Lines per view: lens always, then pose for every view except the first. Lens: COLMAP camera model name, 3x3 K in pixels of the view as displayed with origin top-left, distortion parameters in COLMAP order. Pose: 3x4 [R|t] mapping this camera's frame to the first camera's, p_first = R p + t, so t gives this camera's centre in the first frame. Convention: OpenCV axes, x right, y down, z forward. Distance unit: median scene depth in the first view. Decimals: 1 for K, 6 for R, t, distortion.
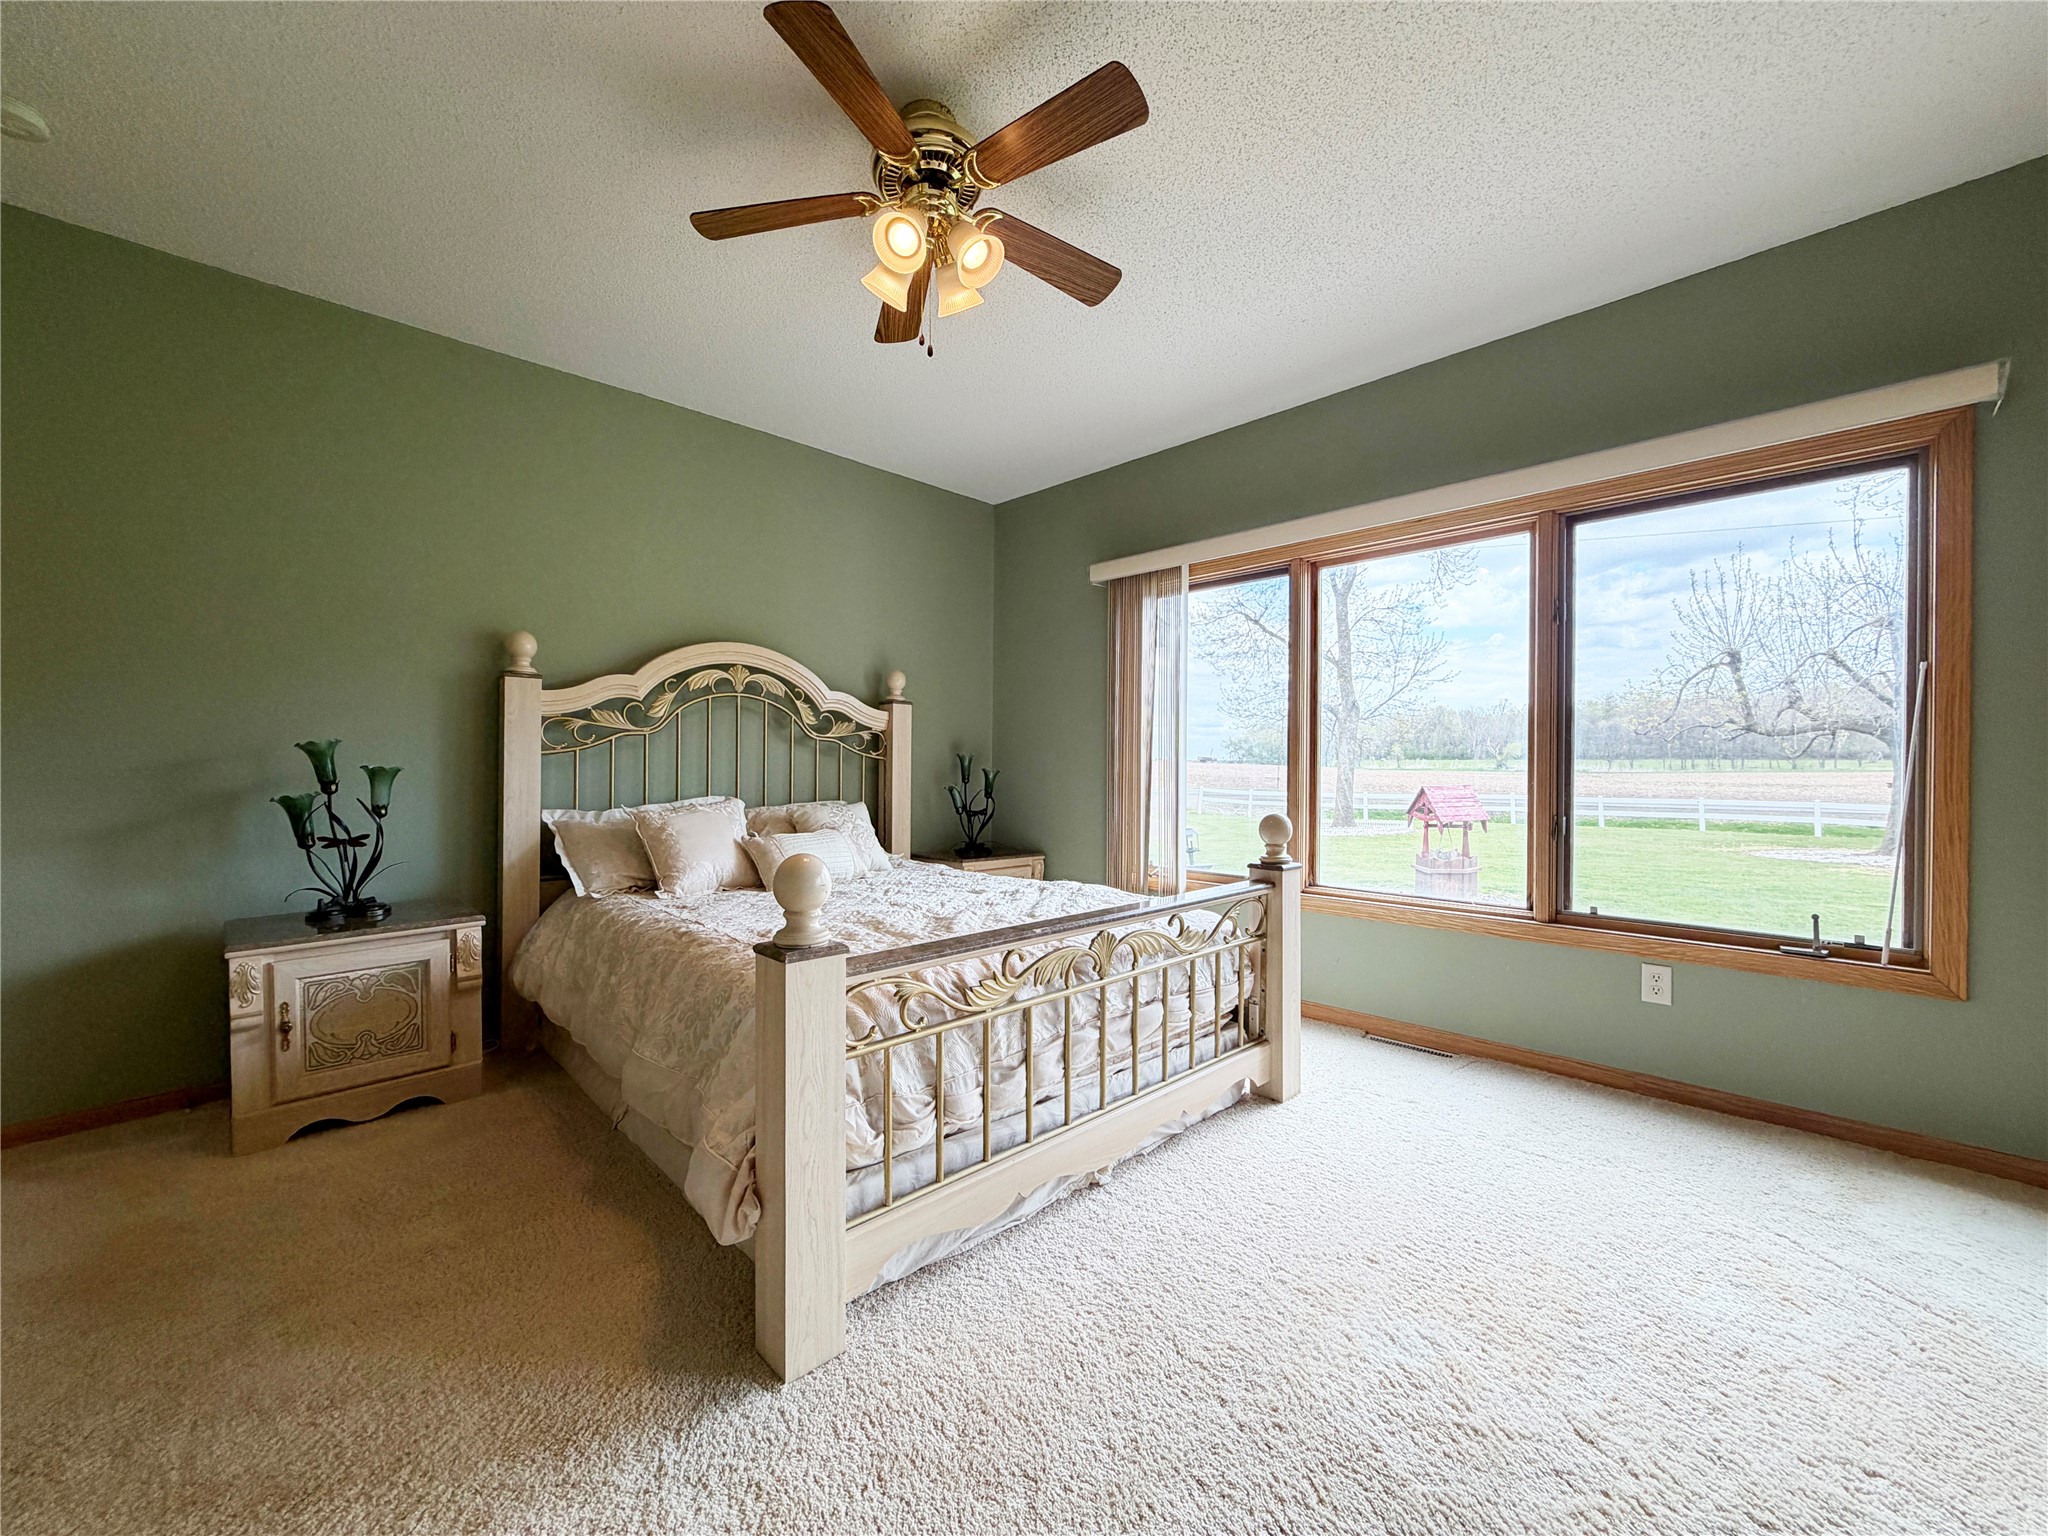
lens RADIAL K [[814.5, 0, 1021.4], [0, 814.5, 768.1], [0, 0, 1]] dist [-0.001248, 0.000466]
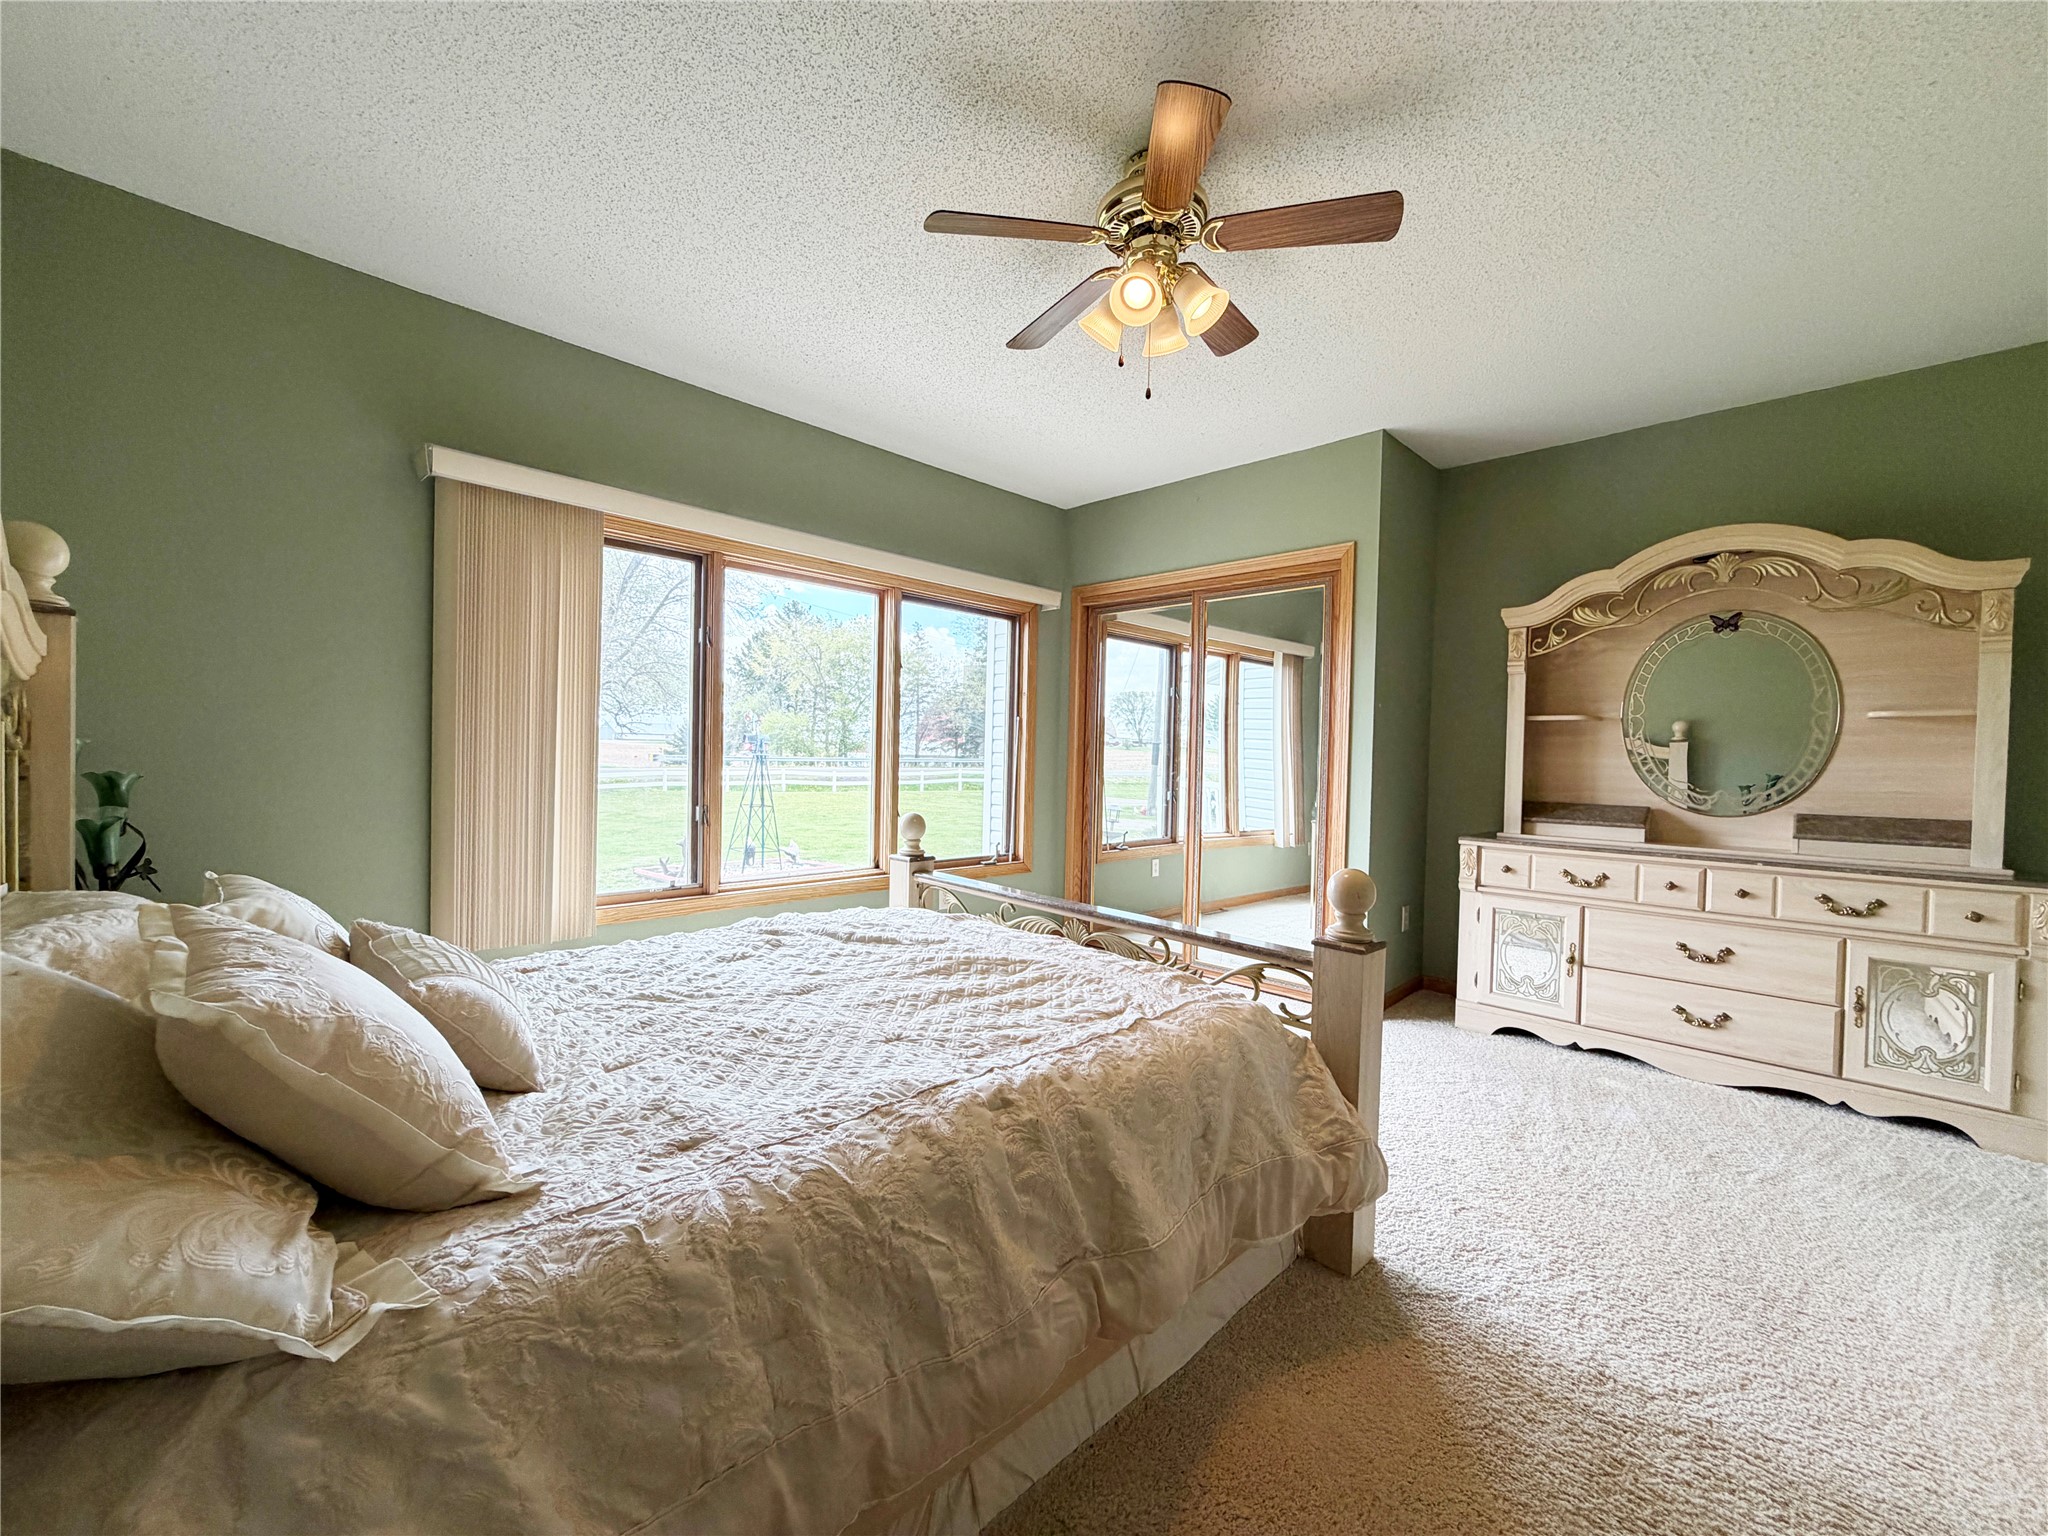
lens RADIAL K [[814.5, 0, 1021.4], [0, 814.5, 768.1], [0, 0, 1]] dist [-0.001248, 0.000466]
pose [[-0.028149, -0.018985, 0.999423, -0.649130], [-0.015695, 0.999705, 0.018548, -0.022696], [-0.999481, -0.015164, -0.028438, 0.654868]]
